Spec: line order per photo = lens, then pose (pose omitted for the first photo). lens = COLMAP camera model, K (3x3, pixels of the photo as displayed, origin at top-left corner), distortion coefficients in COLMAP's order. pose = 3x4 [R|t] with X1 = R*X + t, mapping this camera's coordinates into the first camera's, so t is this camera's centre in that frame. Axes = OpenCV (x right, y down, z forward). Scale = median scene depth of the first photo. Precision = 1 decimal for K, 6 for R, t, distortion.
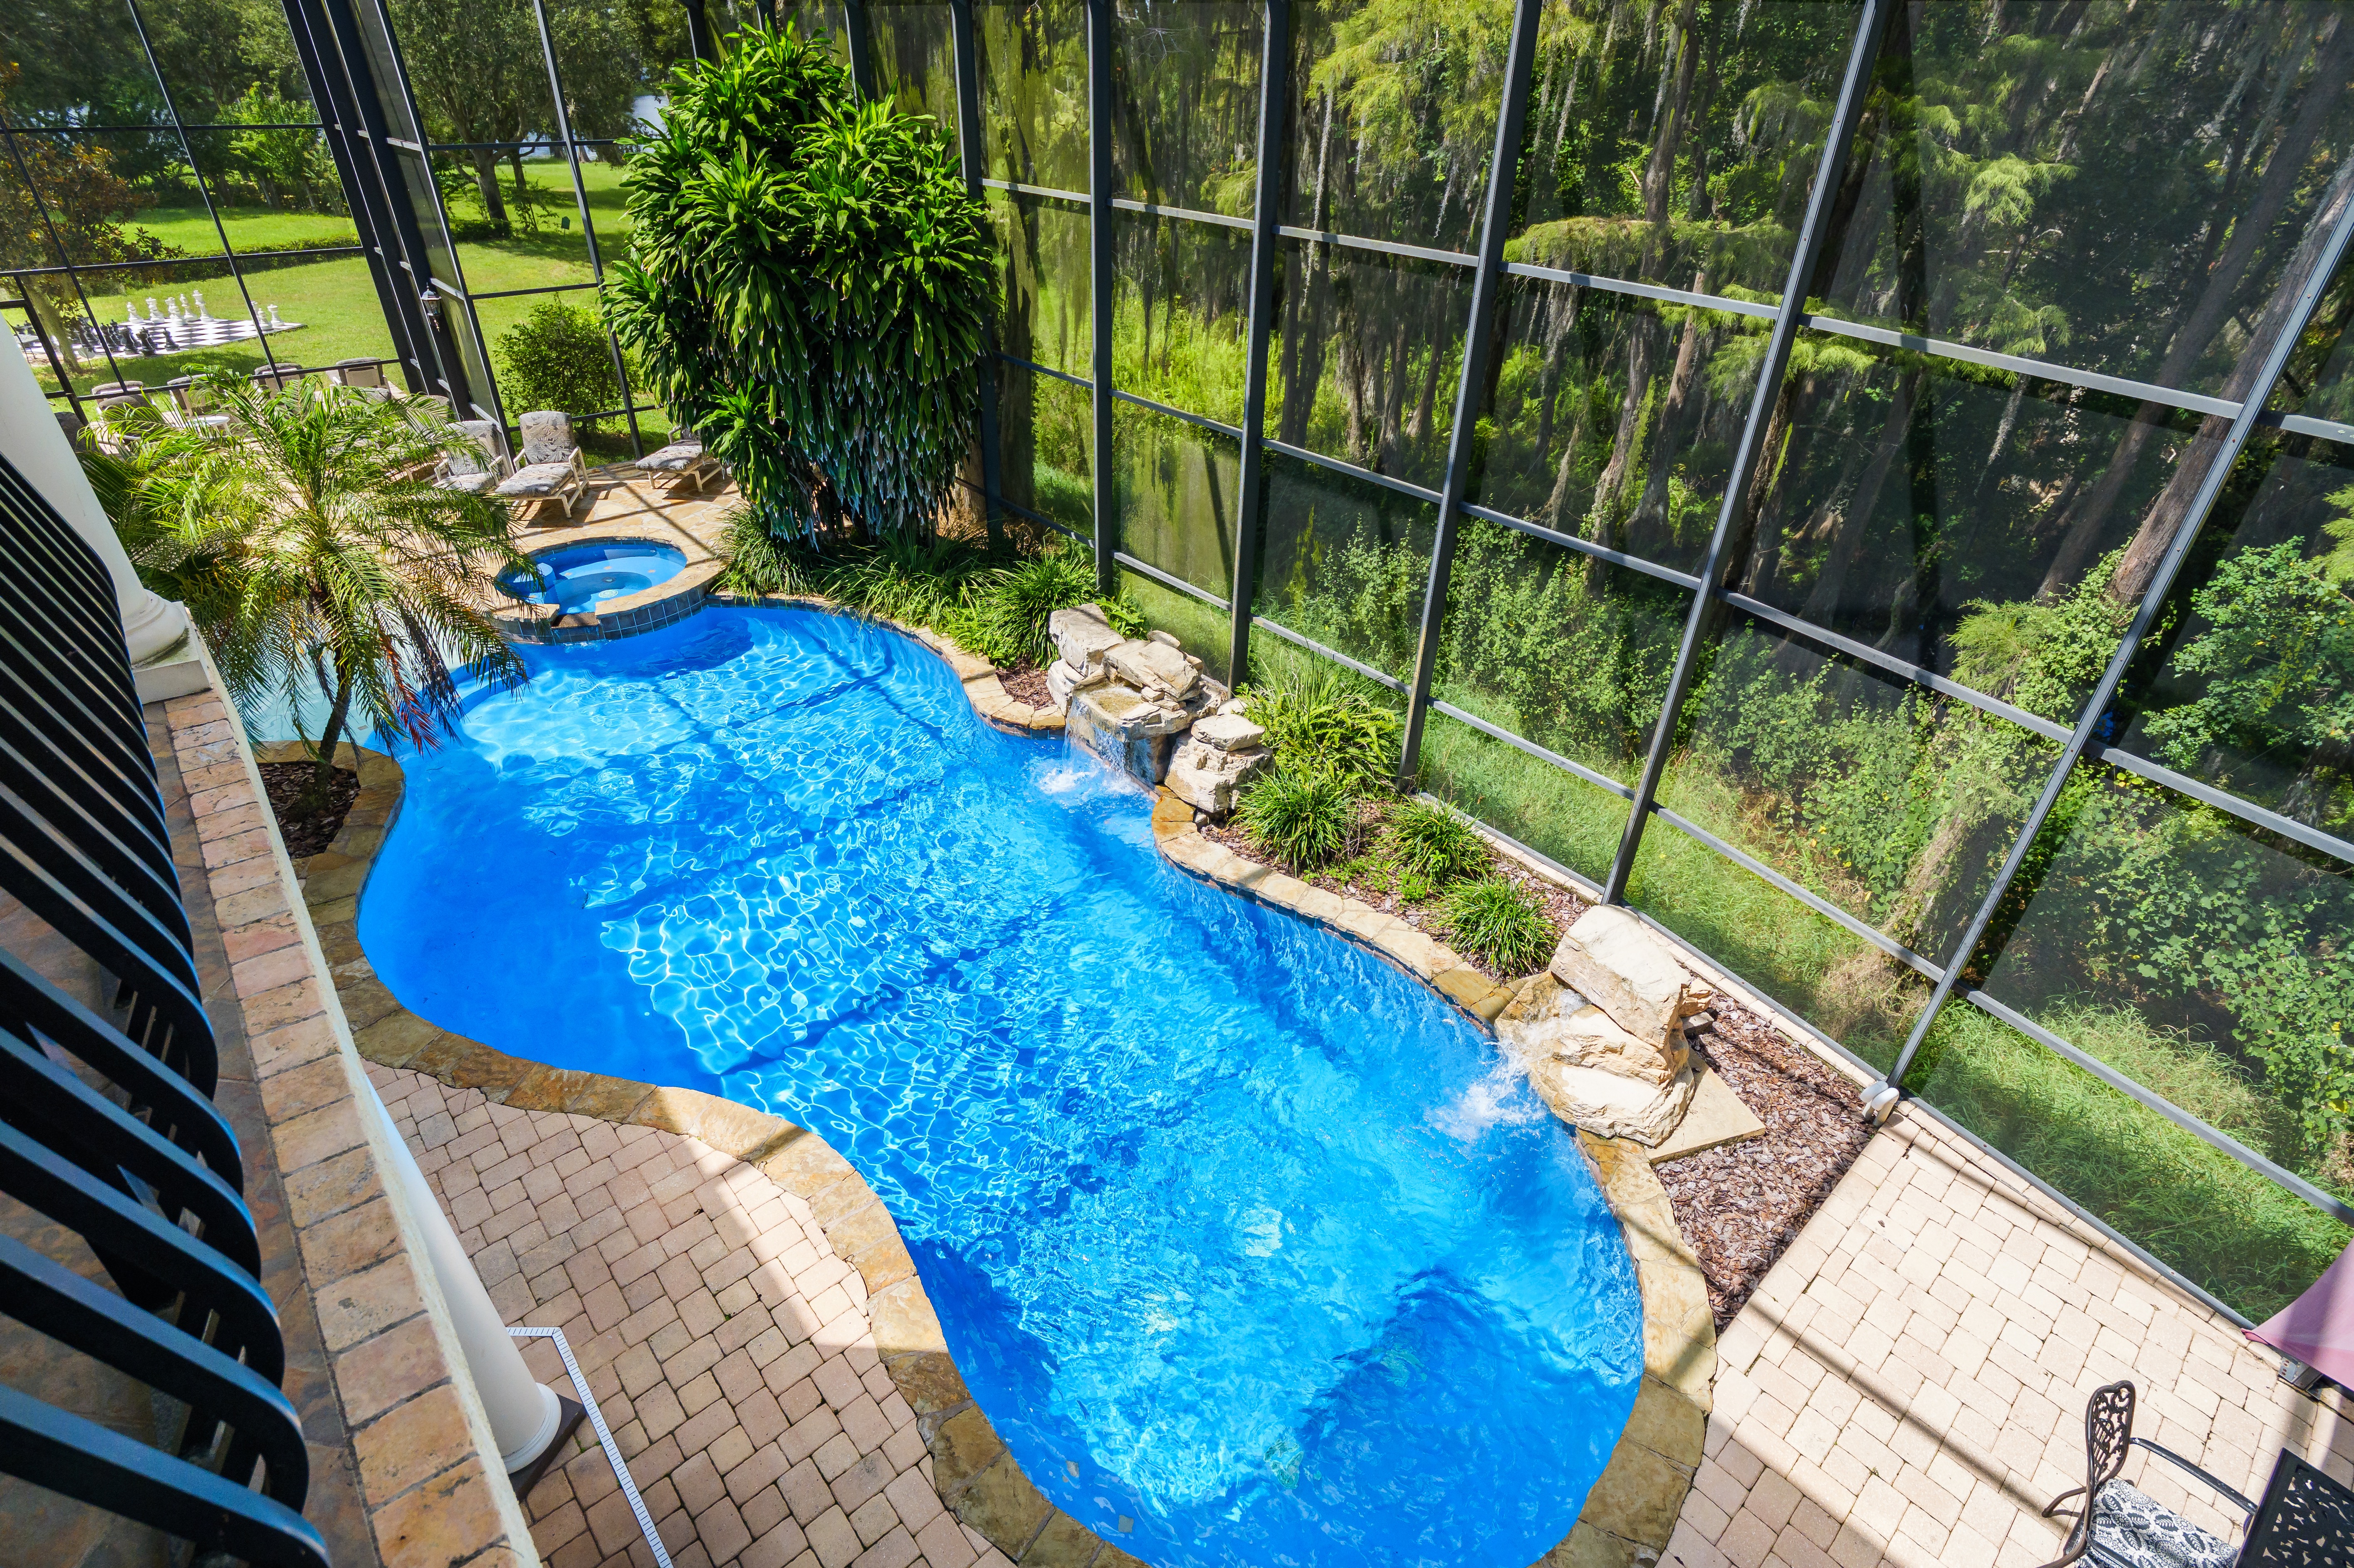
lens RADIAL K [[1140.2, 0, 1167.5], [0, 1140.2, 807.7], [0, 0, 1]] dist [-0.001004, -0.000114]
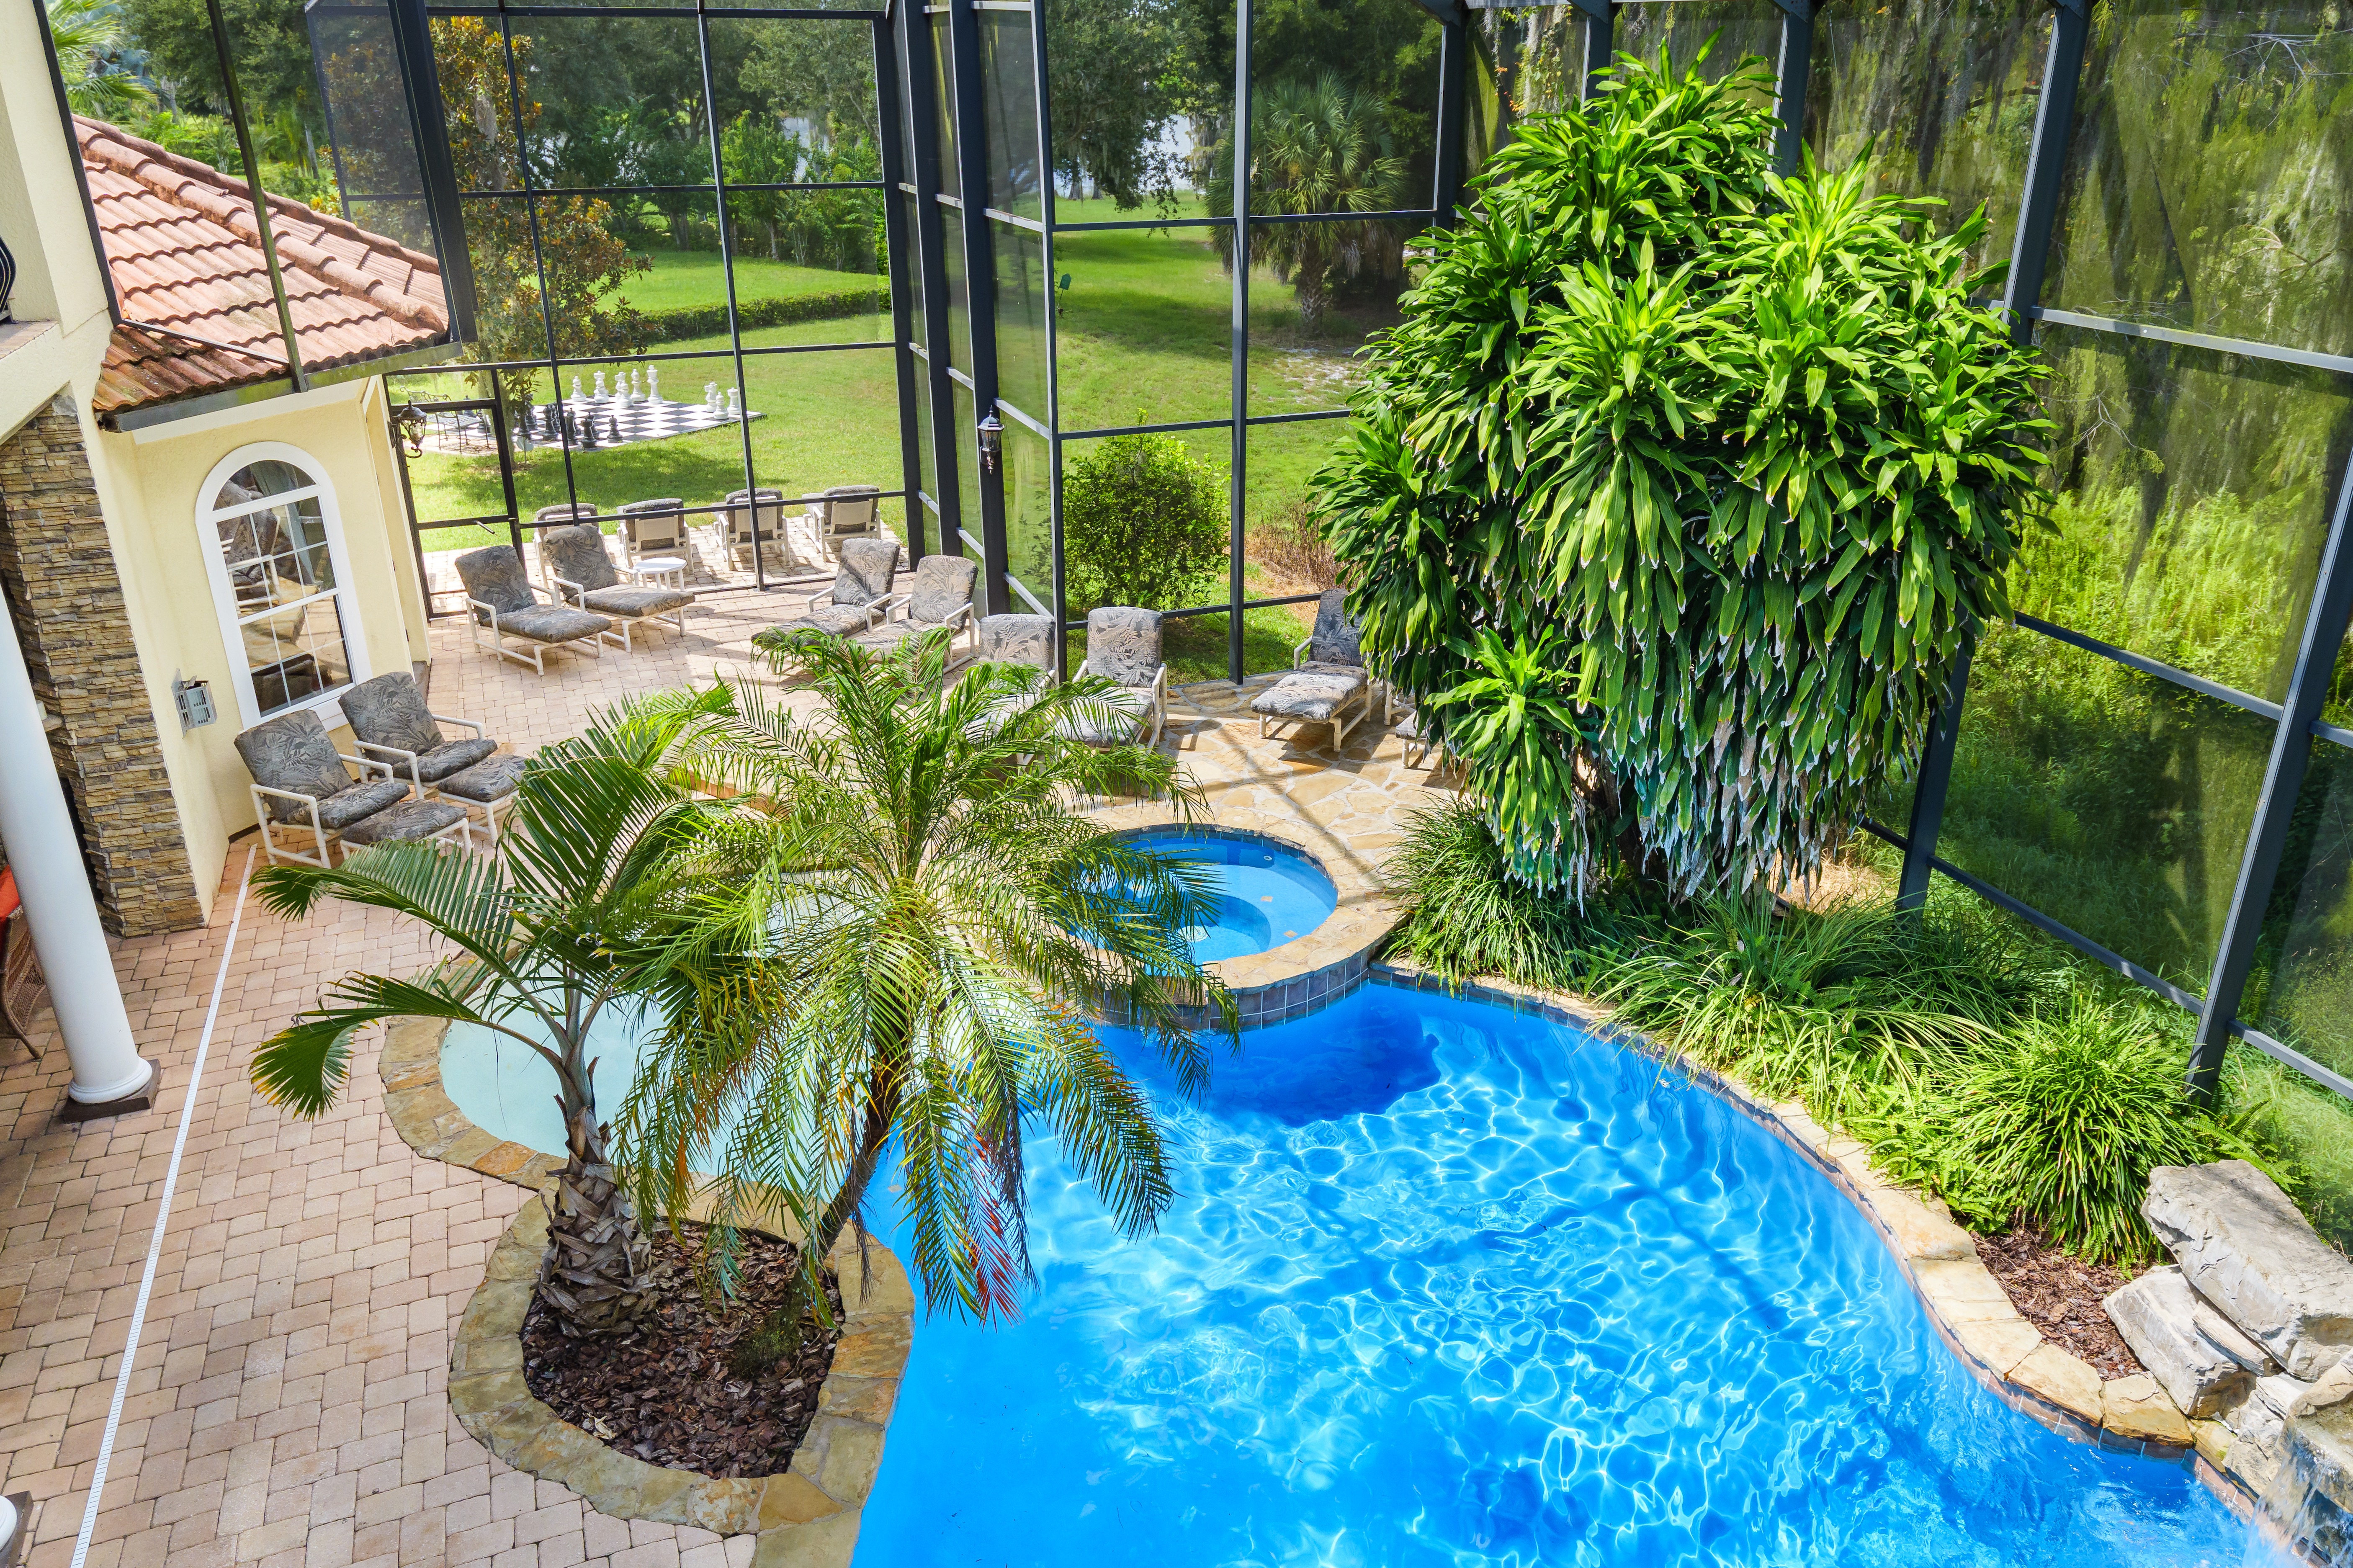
lens RADIAL K [[1705.3, 0, 1176.5], [0, 1705.3, 784.0], [0, 0, 1]] dist [0.021081, 0.003363]
pose [[0.940296, 0.117095, -0.319583, -0.227029], [-0.173421, 0.972759, -0.153832, -0.122009], [0.292864, 0.200070, 0.934988, 0.149922]]
